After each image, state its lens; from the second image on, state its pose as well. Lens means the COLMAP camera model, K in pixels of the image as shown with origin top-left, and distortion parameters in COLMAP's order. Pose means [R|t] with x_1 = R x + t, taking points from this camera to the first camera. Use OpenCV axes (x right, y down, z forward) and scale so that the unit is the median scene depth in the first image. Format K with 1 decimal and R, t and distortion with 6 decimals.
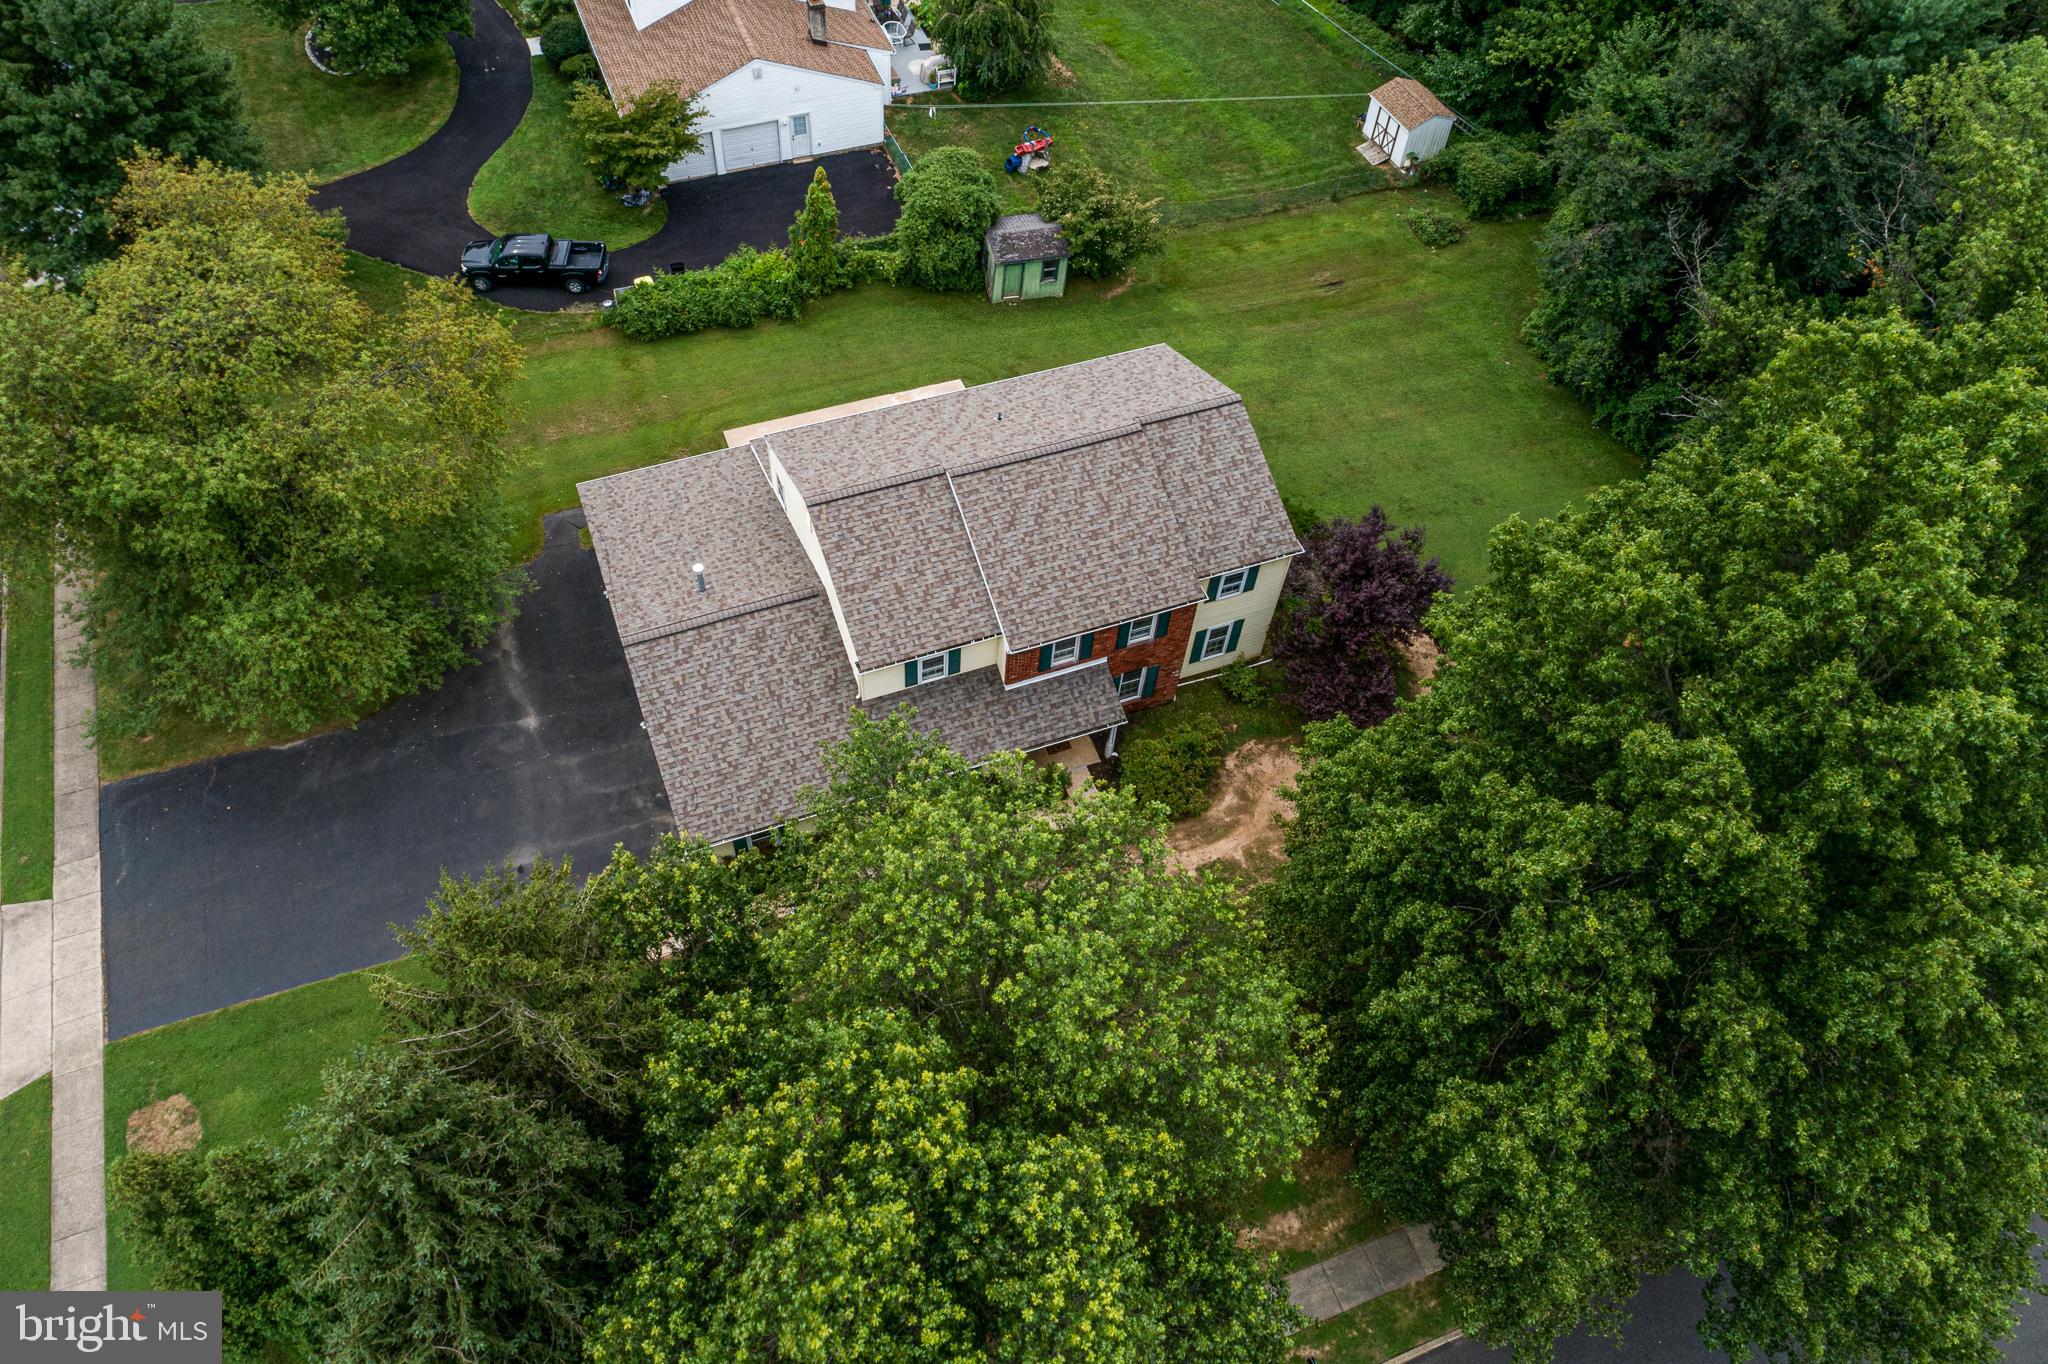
lens RADIAL K [[1461.8, 0, 1021.0], [0, 1461.8, 643.0], [0, 0, 1]] dist [-0.005133, 0.002856]
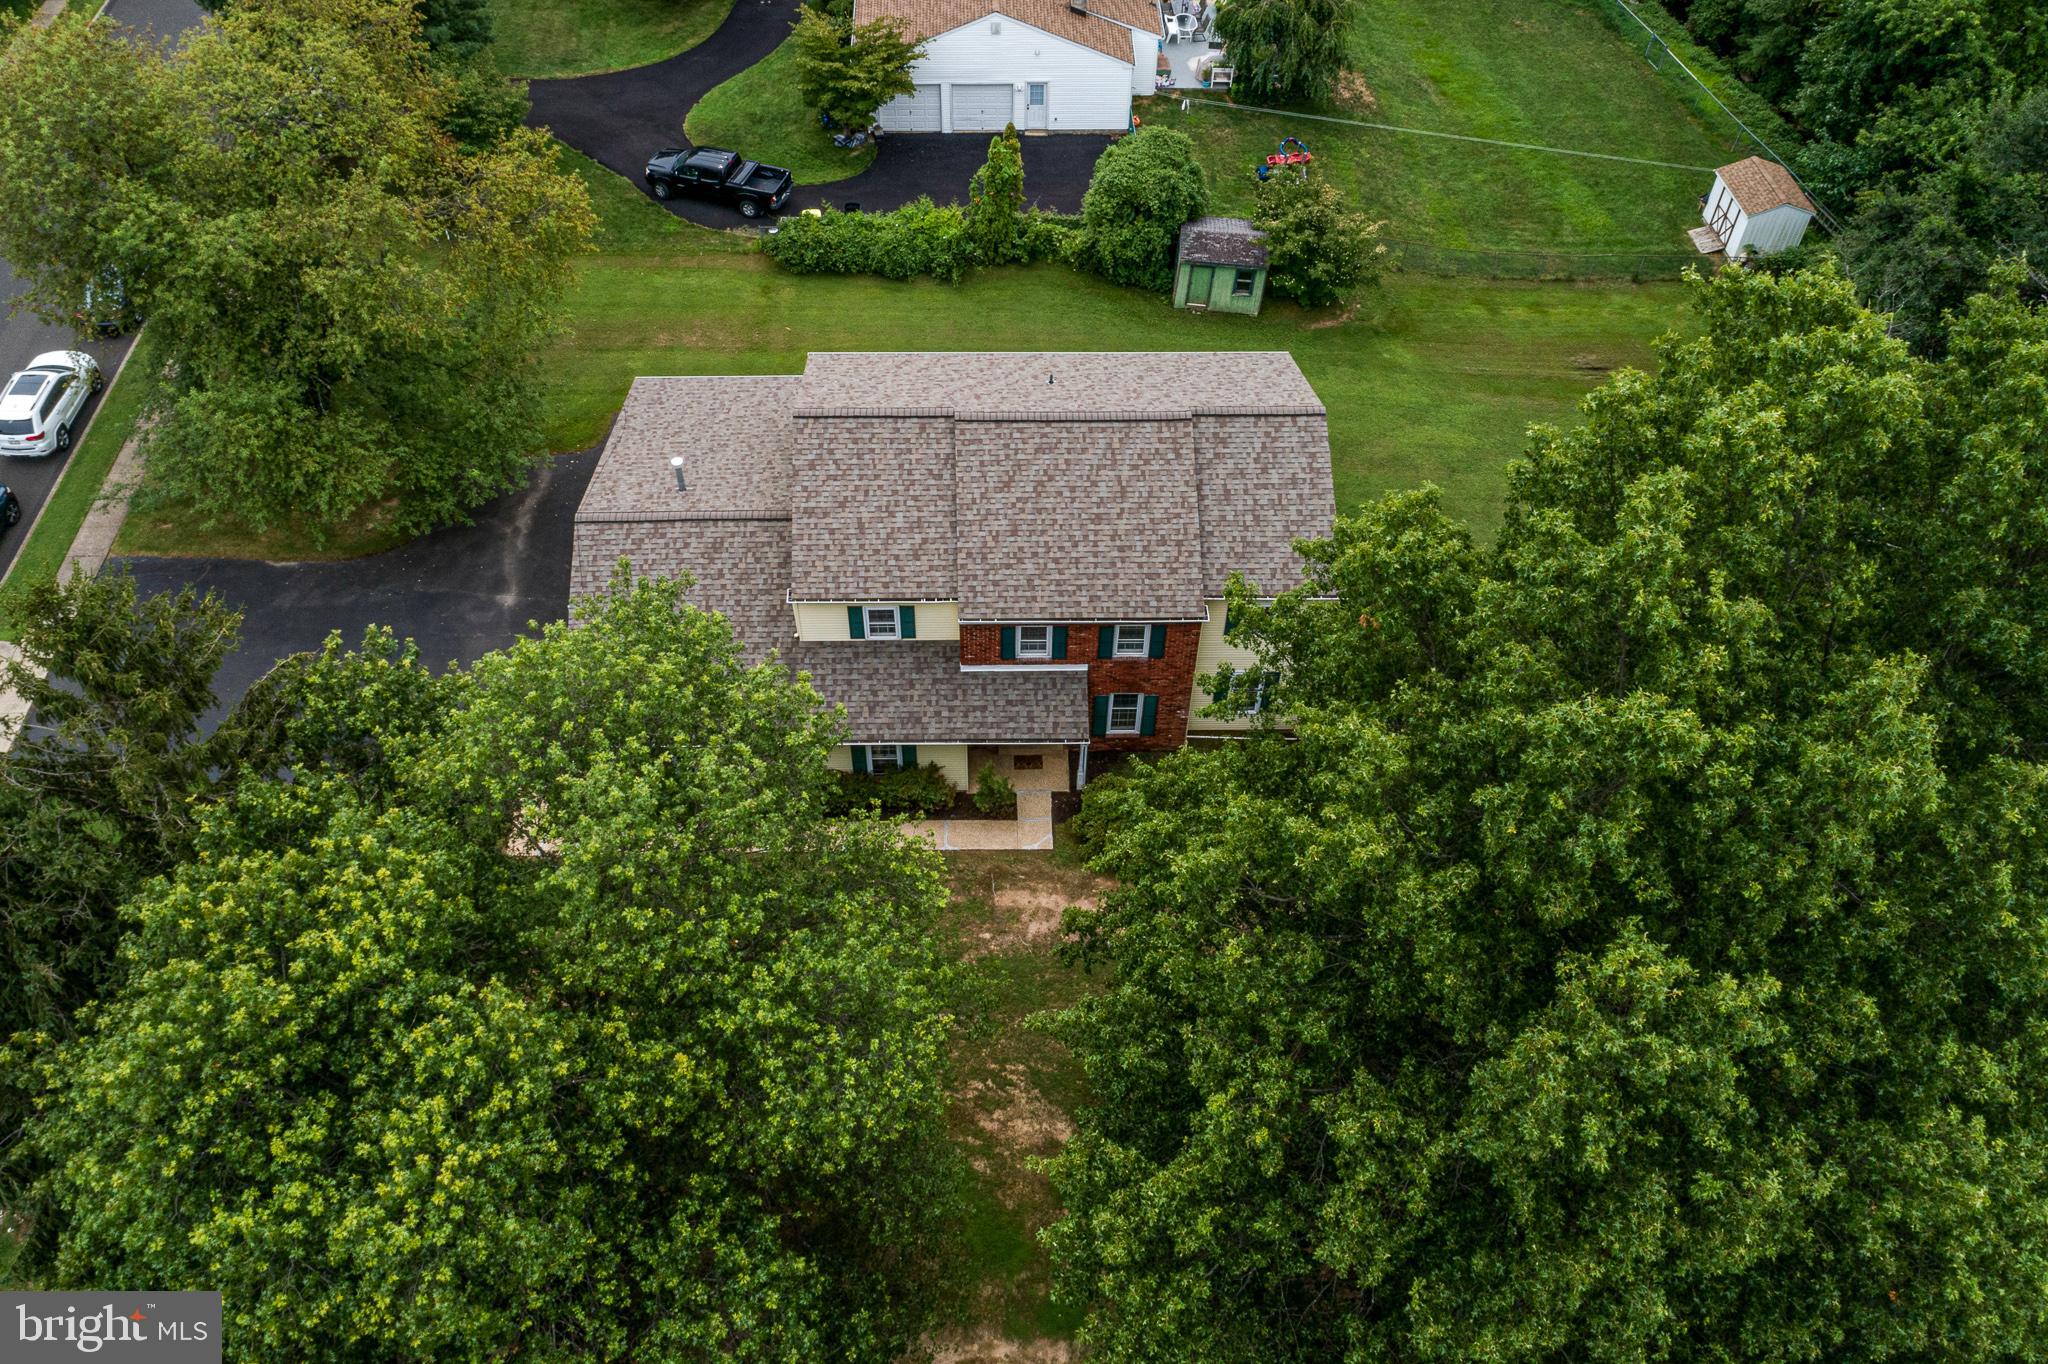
lens RADIAL K [[1629.9, 0, 1022.6], [0, 1629.9, 658.0], [0, 0, 1]] dist [-0.004269, 0.005041]
pose [[0.939889, 0.230469, -0.251979, 0.203807], [-0.251022, 0.966570, -0.052258, 0.050568], [0.231511, 0.112369, 0.966321, 0.051237]]
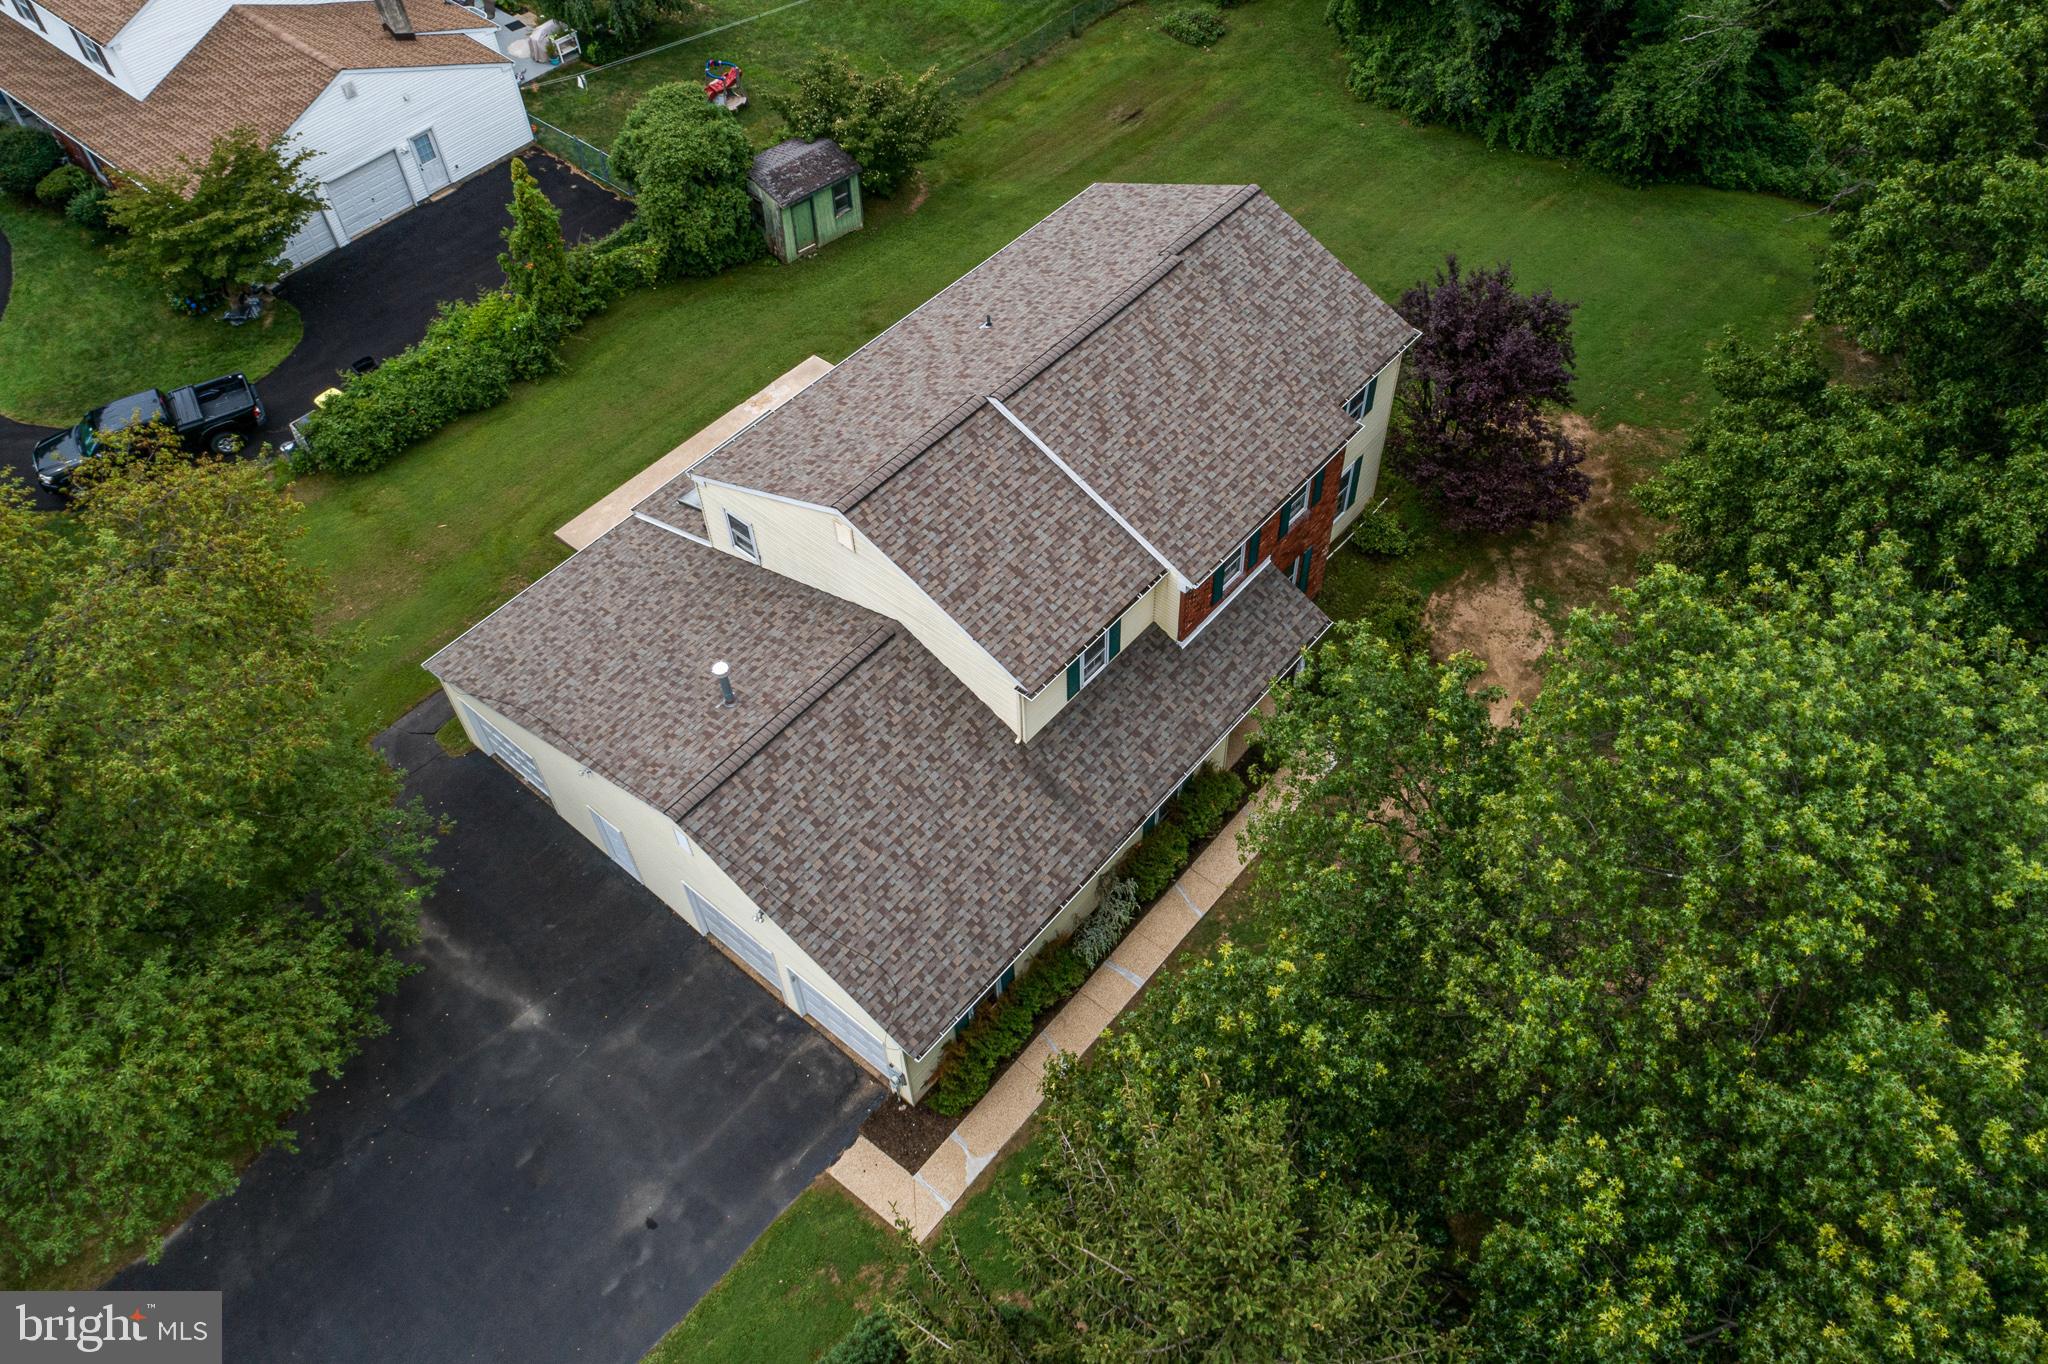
lens RADIAL K [[1555.6, 0, 1090.6], [0, 1555.6, 600.3], [0, 0, 1]] dist [-0.001582, 0.007251]
pose [[0.869462, -0.405849, 0.281643, -0.194722], [0.422200, 0.906498, 0.002893, -0.008059], [-0.256483, 0.116394, 0.959515, 0.208952]]
